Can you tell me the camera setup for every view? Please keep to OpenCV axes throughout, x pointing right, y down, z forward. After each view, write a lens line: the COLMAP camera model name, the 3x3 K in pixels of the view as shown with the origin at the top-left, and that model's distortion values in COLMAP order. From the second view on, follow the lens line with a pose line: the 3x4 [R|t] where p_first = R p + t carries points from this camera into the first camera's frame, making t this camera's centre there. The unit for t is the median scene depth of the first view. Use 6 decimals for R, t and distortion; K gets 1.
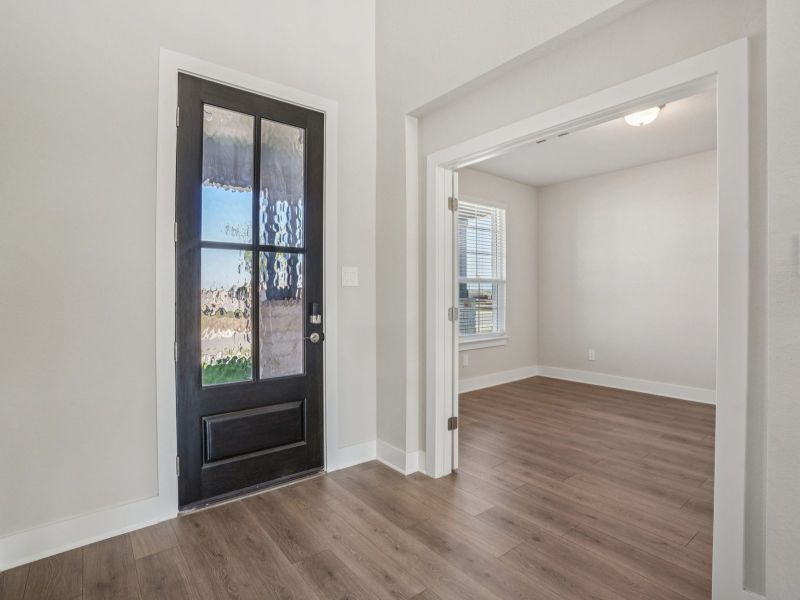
lens RADIAL K [[411.7, 0, 398.2], [0, 411.7, 295.6], [0, 0, 1]] dist [-0.069705, 0.029745]
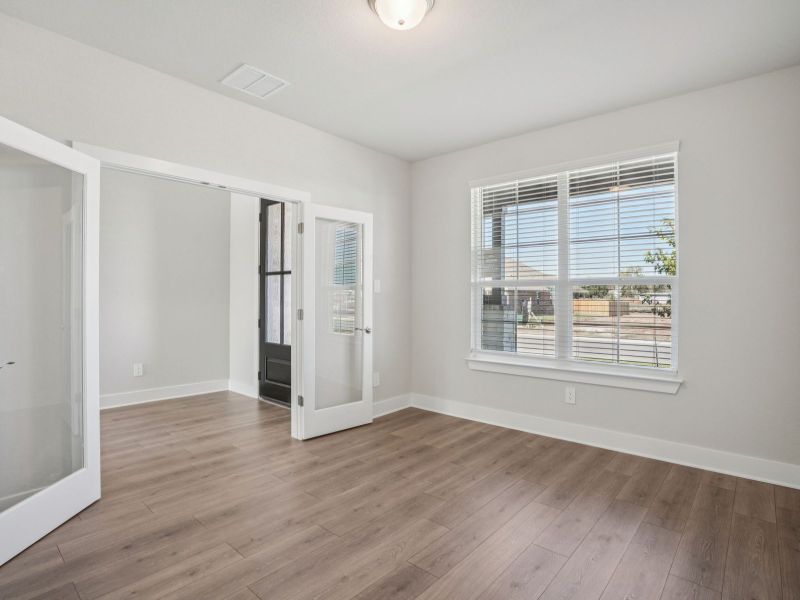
lens RADIAL K [[423.0, 0, 400.0], [0, 423.0, 300.0], [0, 0, 1]] dist [-0.070977, 0.034640]
pose [[0.181665, 0.007507, -0.983332, 1.651113], [-0.015176, 0.999873, 0.004829, -0.011671], [0.983243, 0.014046, 0.181756, 1.200340]]
